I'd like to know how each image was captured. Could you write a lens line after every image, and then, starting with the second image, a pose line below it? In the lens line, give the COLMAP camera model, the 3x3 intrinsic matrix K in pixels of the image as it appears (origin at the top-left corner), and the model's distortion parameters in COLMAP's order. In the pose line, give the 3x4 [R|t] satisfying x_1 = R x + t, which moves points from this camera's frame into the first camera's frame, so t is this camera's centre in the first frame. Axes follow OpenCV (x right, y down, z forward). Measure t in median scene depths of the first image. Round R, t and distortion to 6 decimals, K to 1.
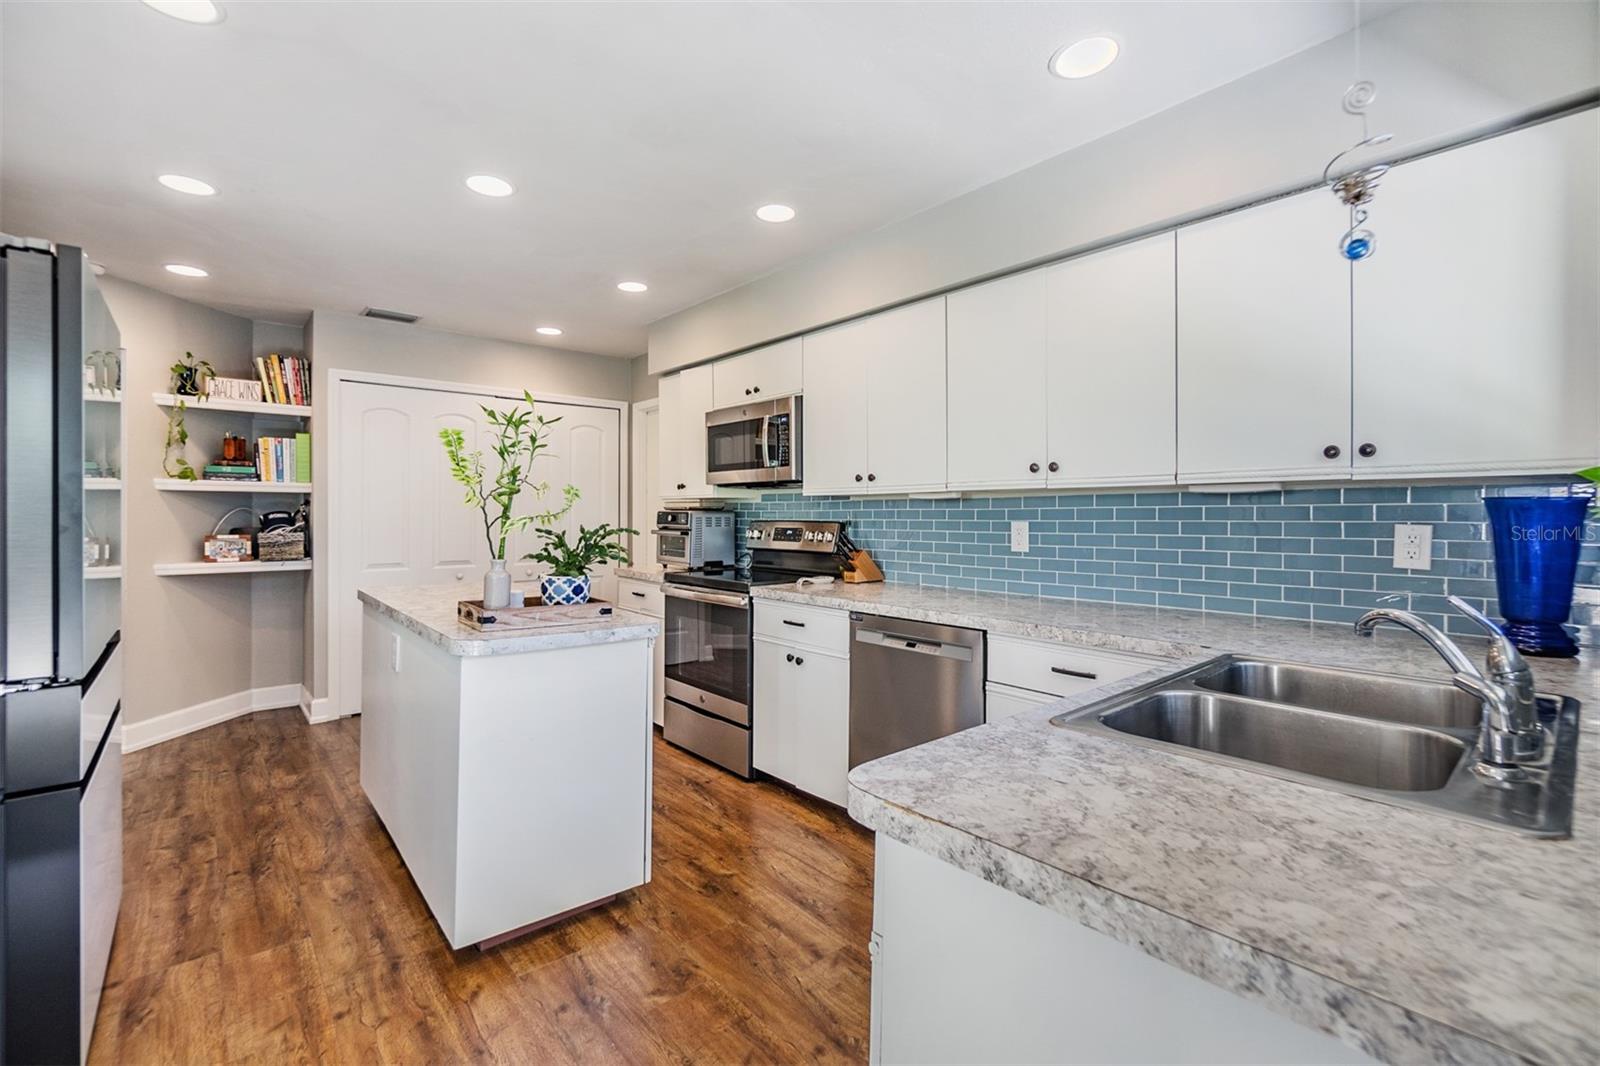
lens RADIAL K [[694.7, 0, 799.9], [0, 694.7, 519.0], [0, 0, 1]] dist [-0.003484, -0.000094]
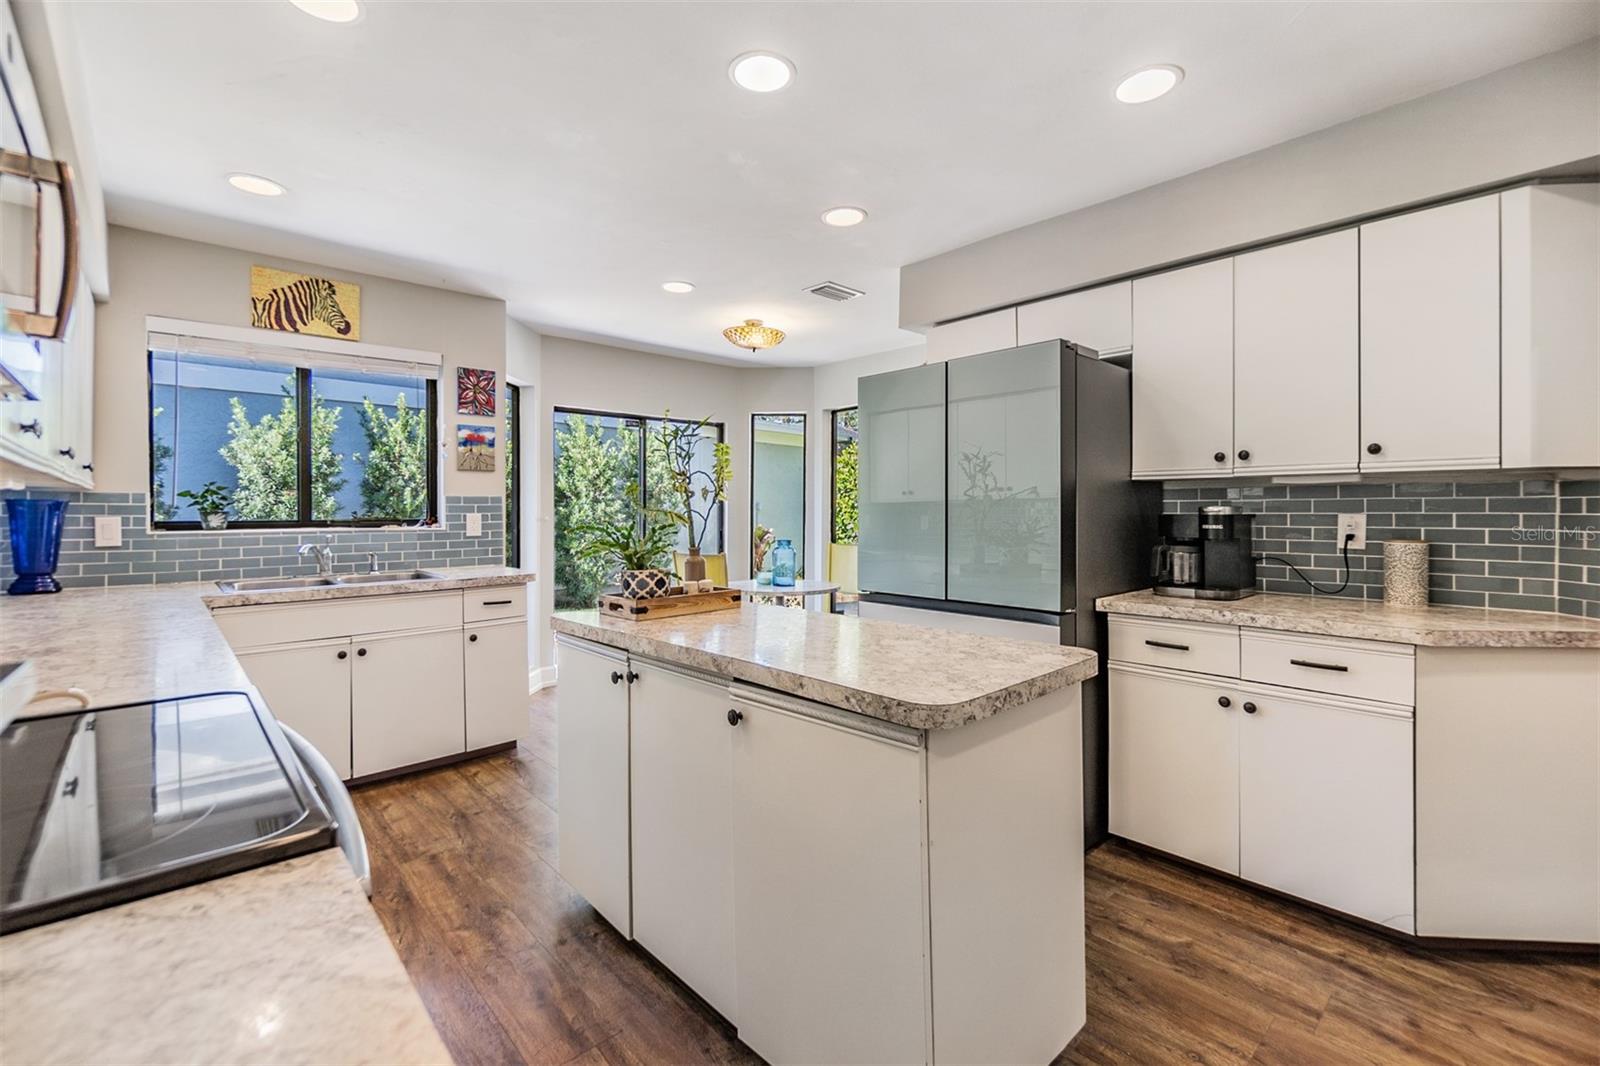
lens RADIAL K [[694.7, 0, 793.5], [0, 694.7, 512.5], [0, 0, 1]] dist [-0.003484, -0.000094]
pose [[-0.999746, 0.001383, -0.022487, -0.410170], [0.001154, 0.999947, 0.010198, -0.009363], [0.022500, 0.010169, -0.999695, 1.540768]]
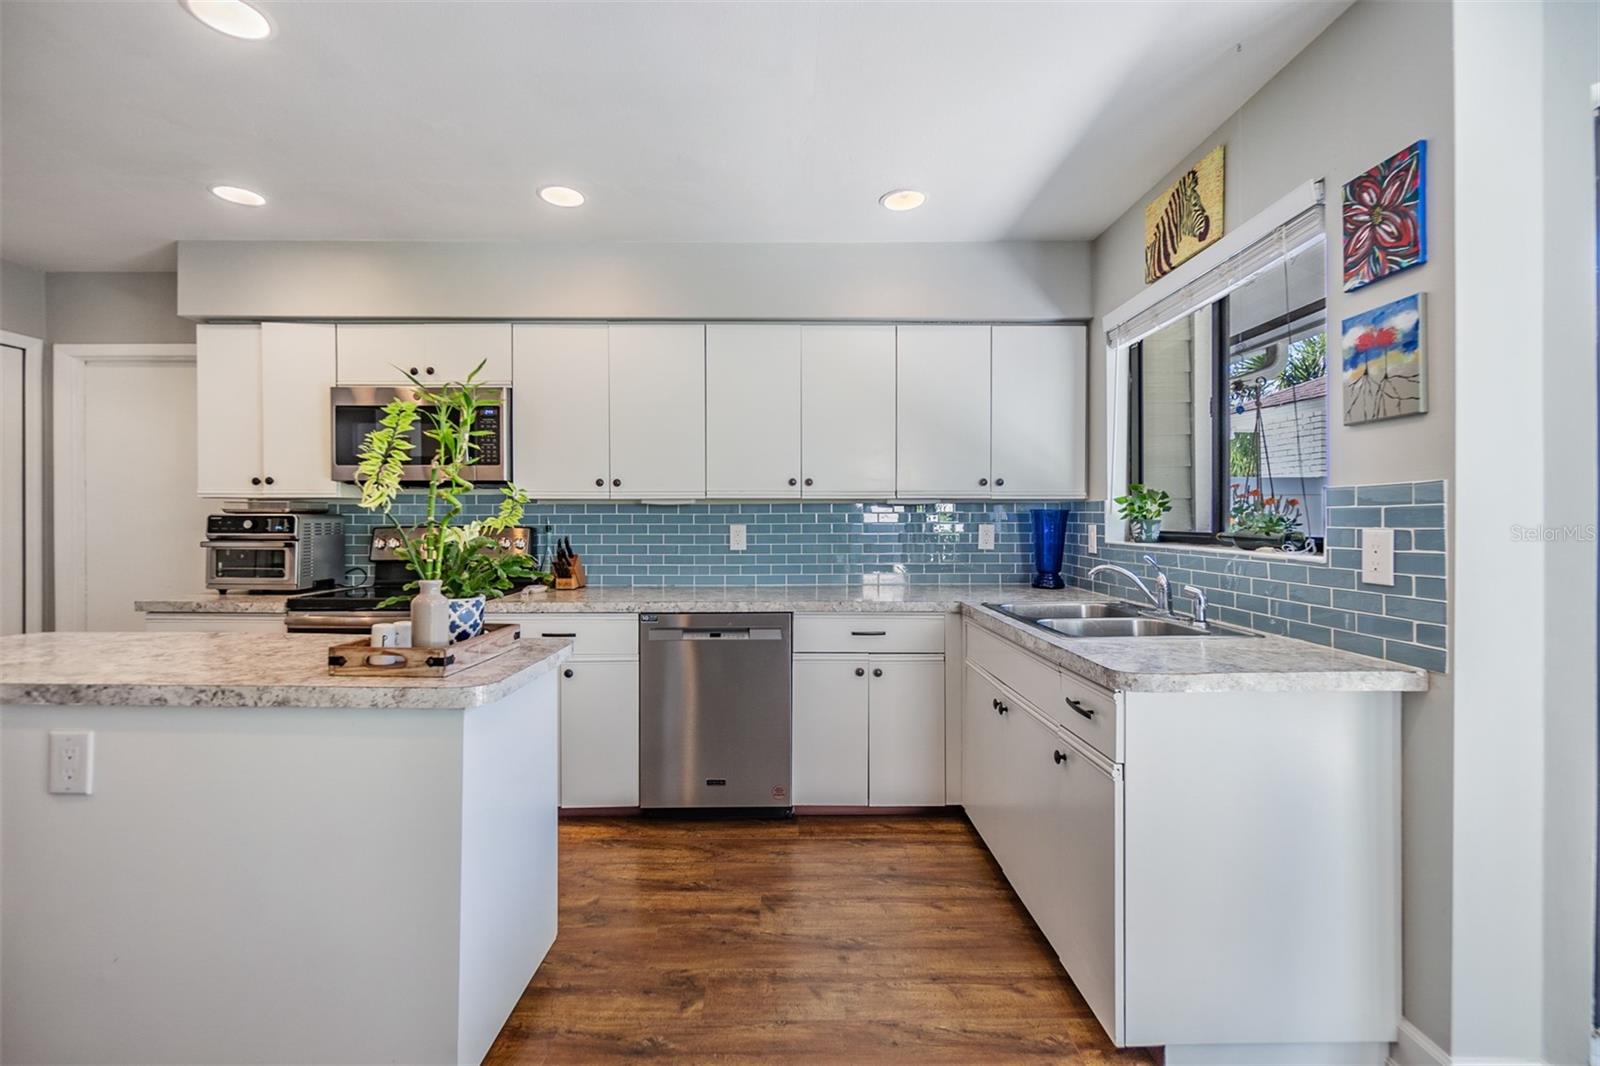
lens RADIAL K [[694.7, 0, 794.4], [0, 694.7, 524.6], [0, 0, 1]] dist [-0.003484, -0.000094]
pose [[0.648841, -0.008414, 0.760877, -0.528009], [0.005909, 0.999964, 0.006018, -0.003087], [-0.760901, 0.000591, 0.648868, 0.150197]]
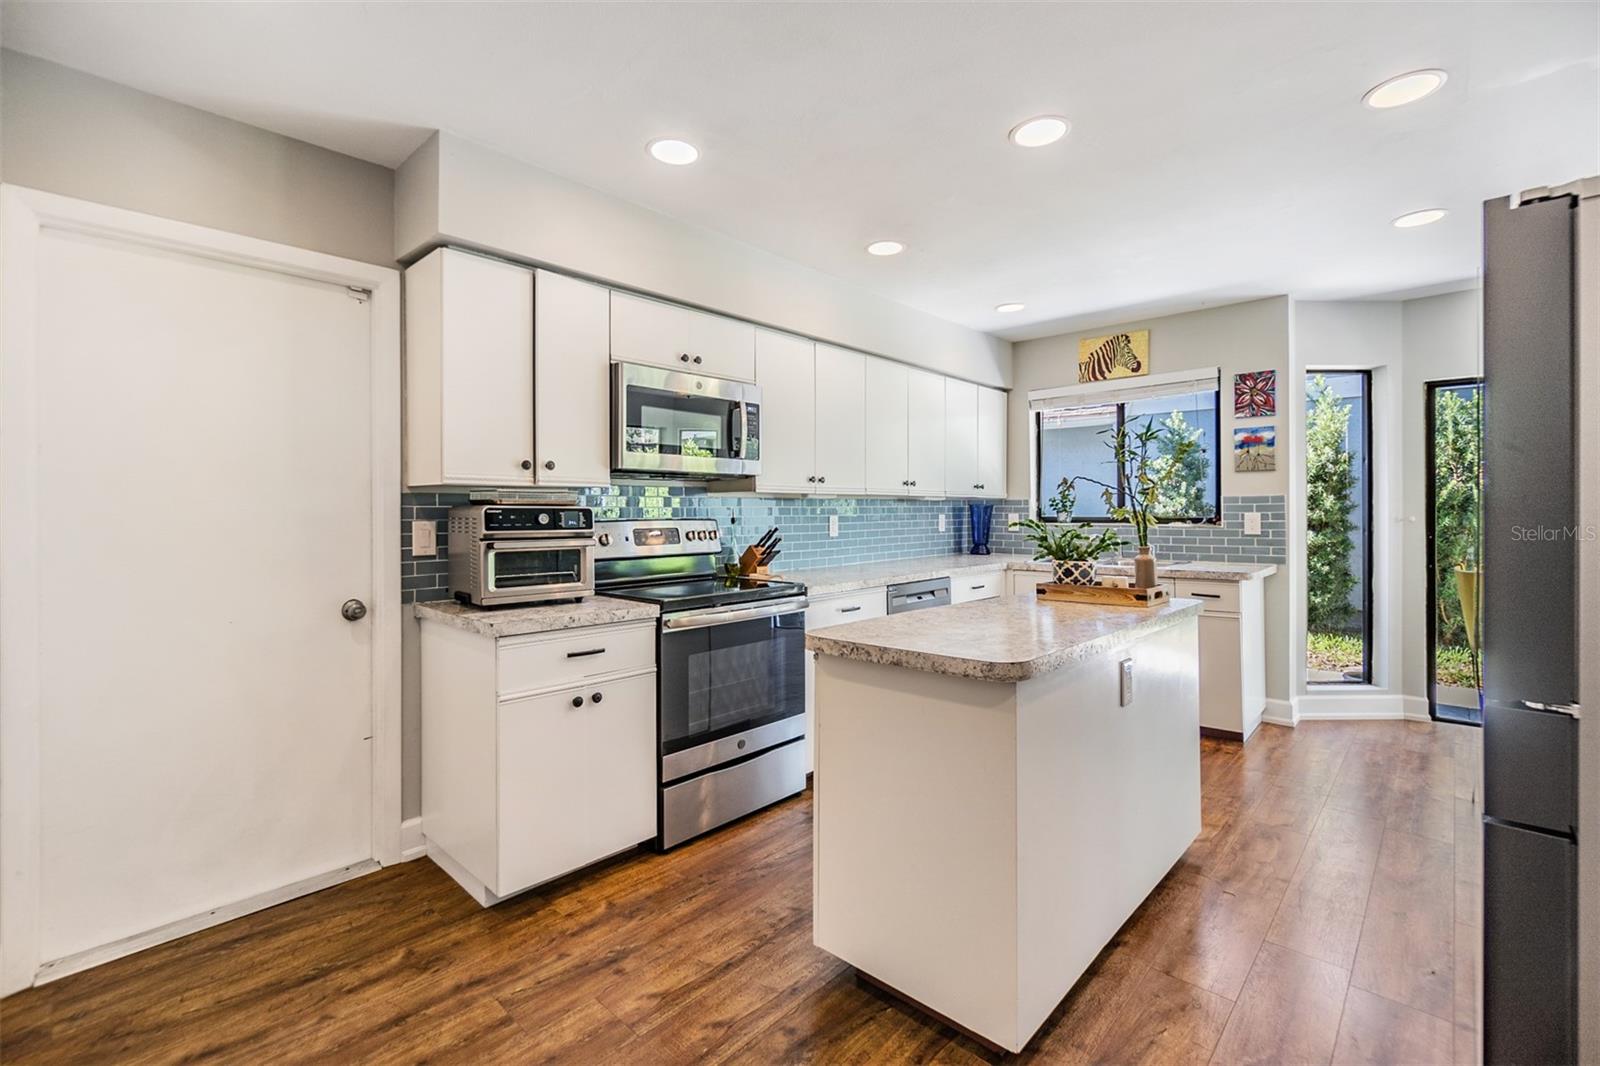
lens RADIAL K [[694.7, 0, 792.0], [0, 694.7, 516.0], [0, 0, 1]] dist [-0.003484, -0.000094]
pose [[-0.096871, -0.007987, 0.995265, -1.127761], [0.010614, 0.999903, 0.009057, -0.009969], [-0.995240, 0.011441, -0.096777, 1.226638]]
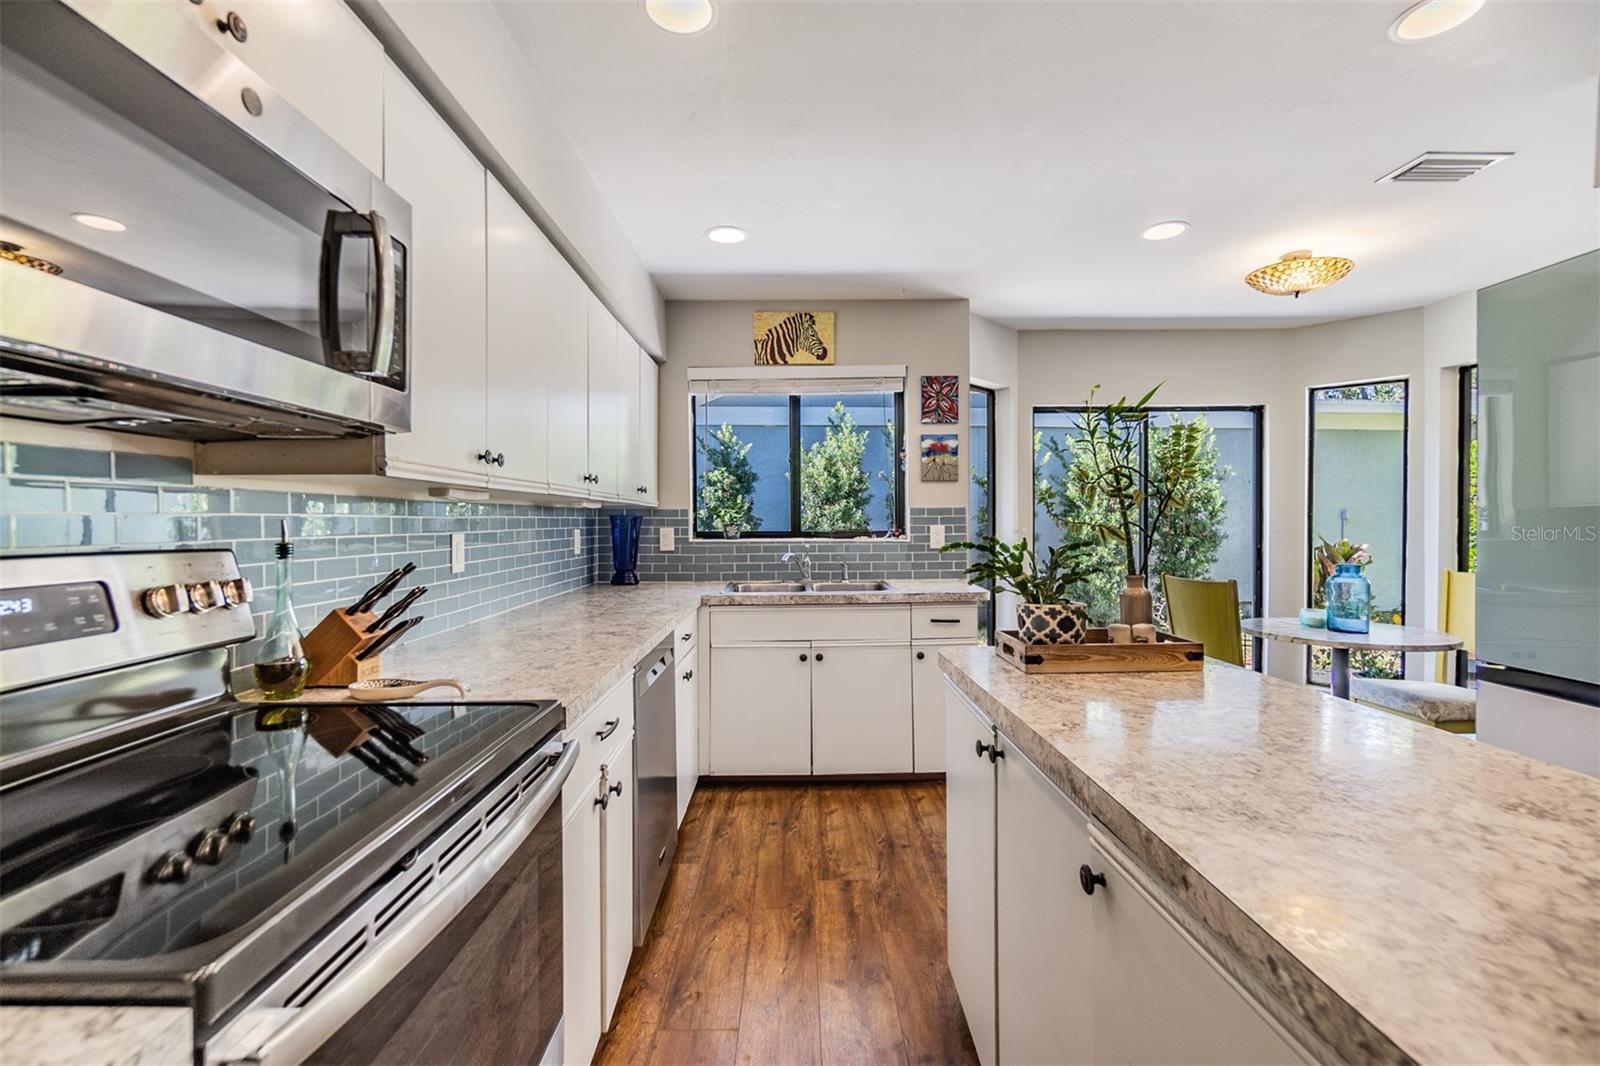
lens RADIAL K [[694.7, 0, 797.5], [0, 694.7, 526.6], [0, 0, 1]] dist [-0.003484, -0.000094]
pose [[-0.755472, -0.001234, 0.655179, -0.478825], [0.008608, 0.999893, 0.011809, -0.009767], [-0.655124, 0.014562, -0.755381, 1.334608]]
